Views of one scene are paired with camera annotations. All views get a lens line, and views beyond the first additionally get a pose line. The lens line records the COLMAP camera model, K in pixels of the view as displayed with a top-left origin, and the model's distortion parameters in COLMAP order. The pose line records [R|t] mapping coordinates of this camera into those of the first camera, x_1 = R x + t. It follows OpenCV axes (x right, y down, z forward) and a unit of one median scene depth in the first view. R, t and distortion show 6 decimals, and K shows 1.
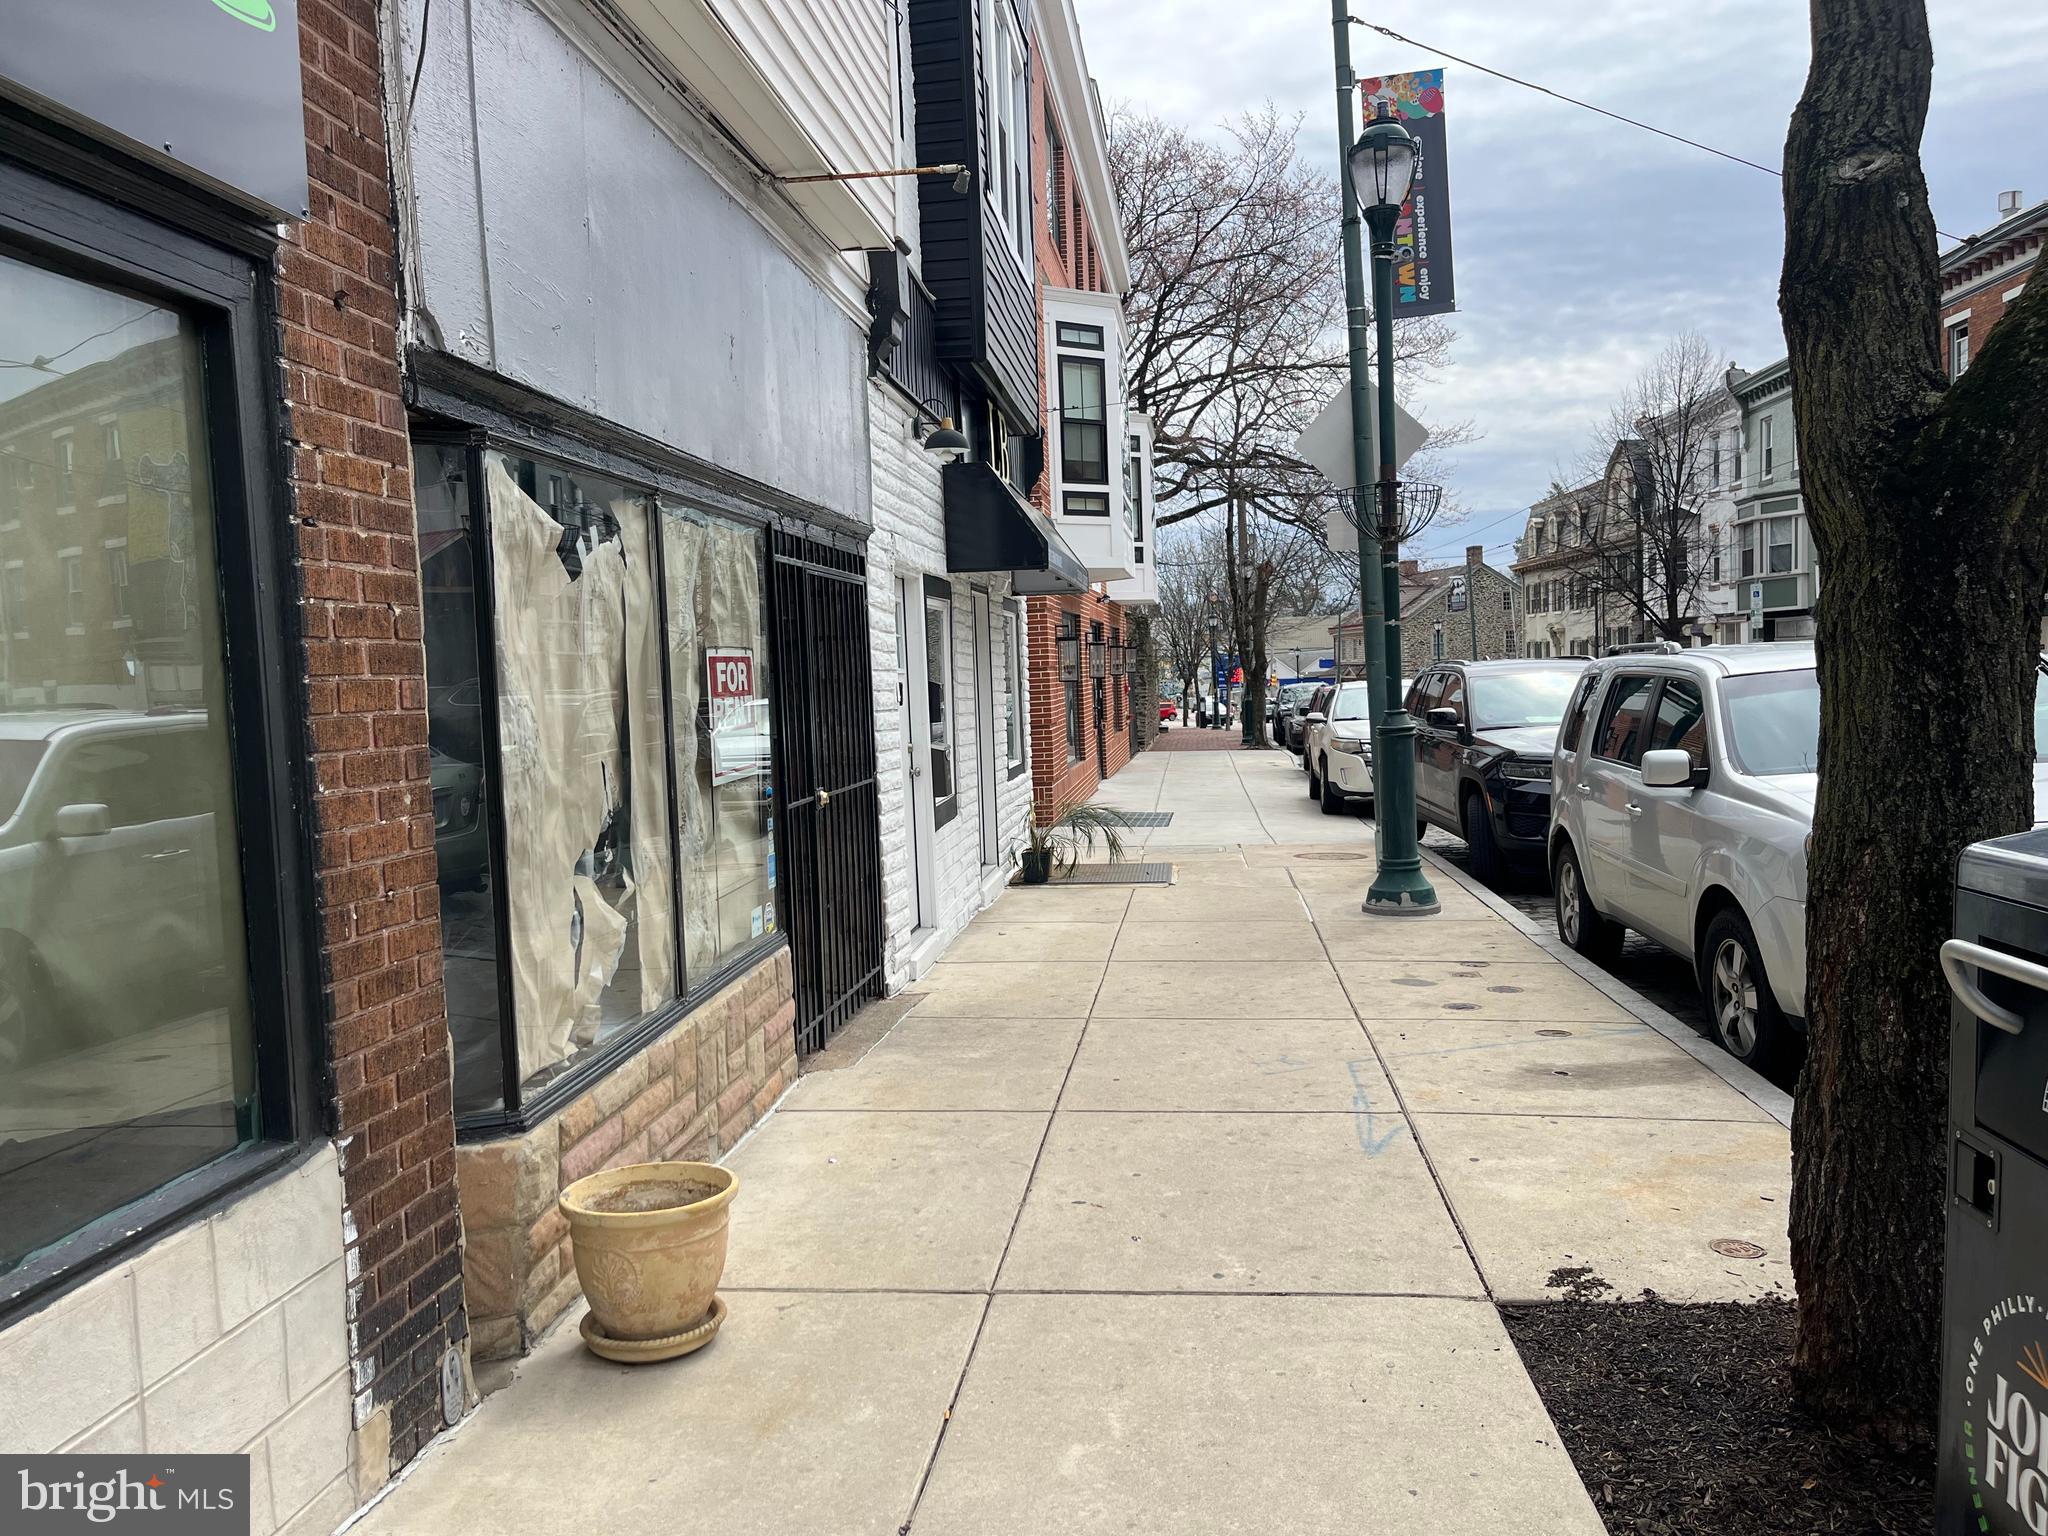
lens RADIAL K [[1558.1, 0, 1009.9], [0, 1558.1, 775.4], [0, 0, 1]] dist [0.066128, -0.083097]
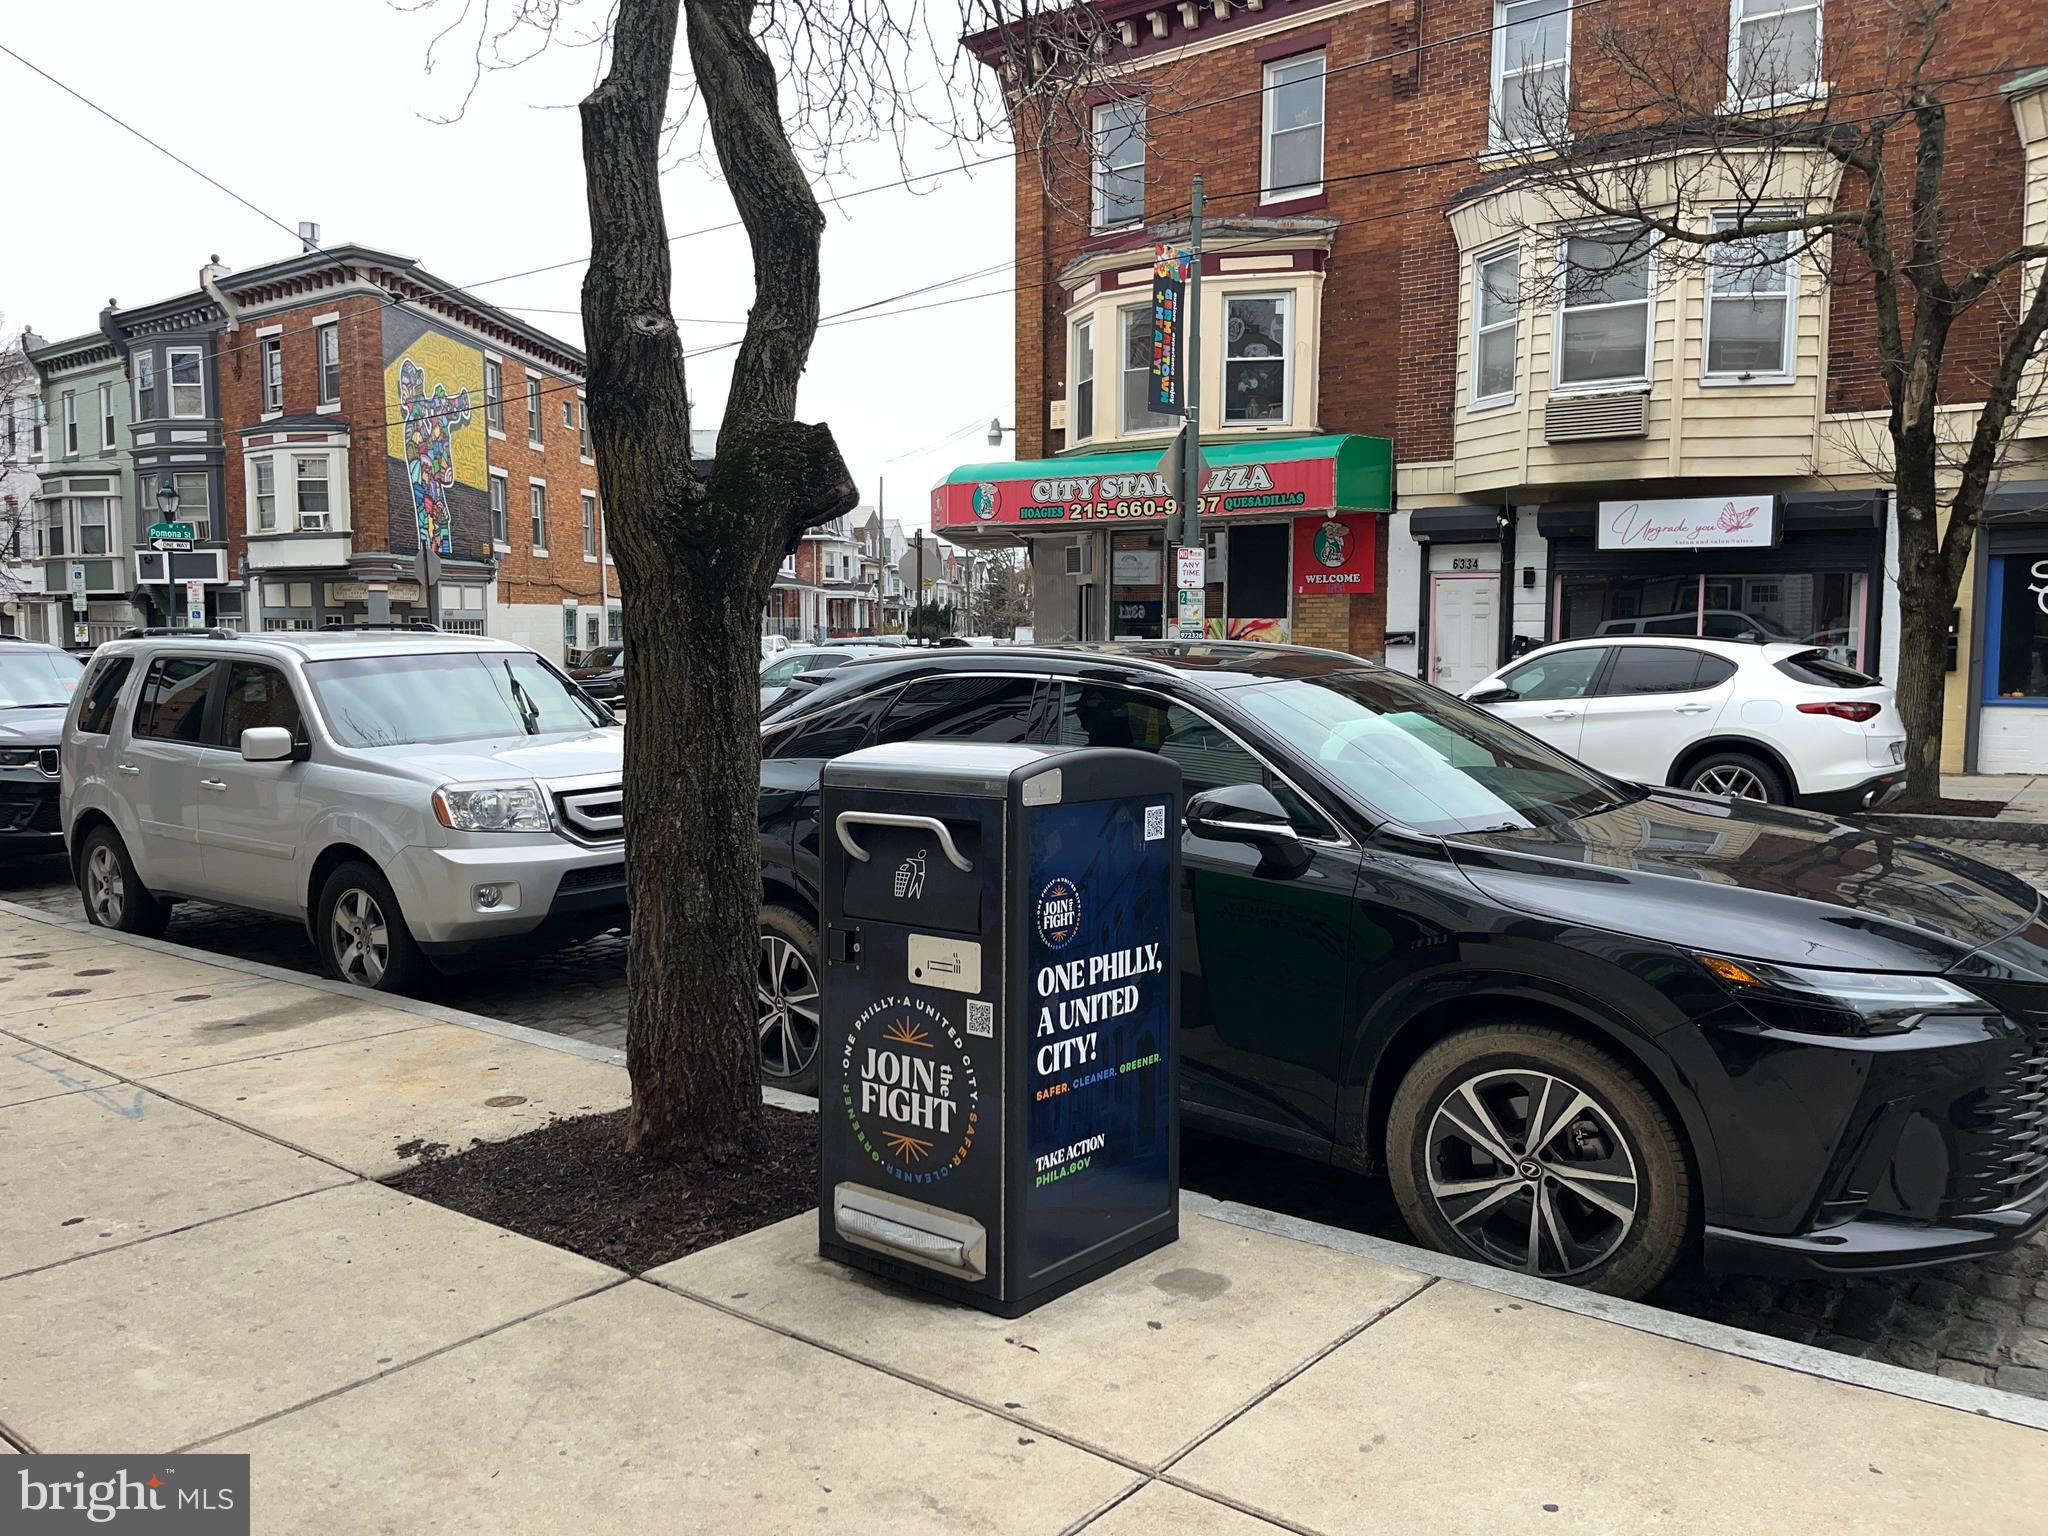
lens RADIAL K [[1558.1, 0, 1024.7], [0, 1558.1, 756.9], [0, 0, 1]] dist [0.066128, -0.083097]
pose [[0.540294, -0.030460, 0.840925, -0.538791], [0.033387, 0.999334, 0.014747, 0.014137], [-0.840814, 0.020108, 0.540951, -0.096521]]
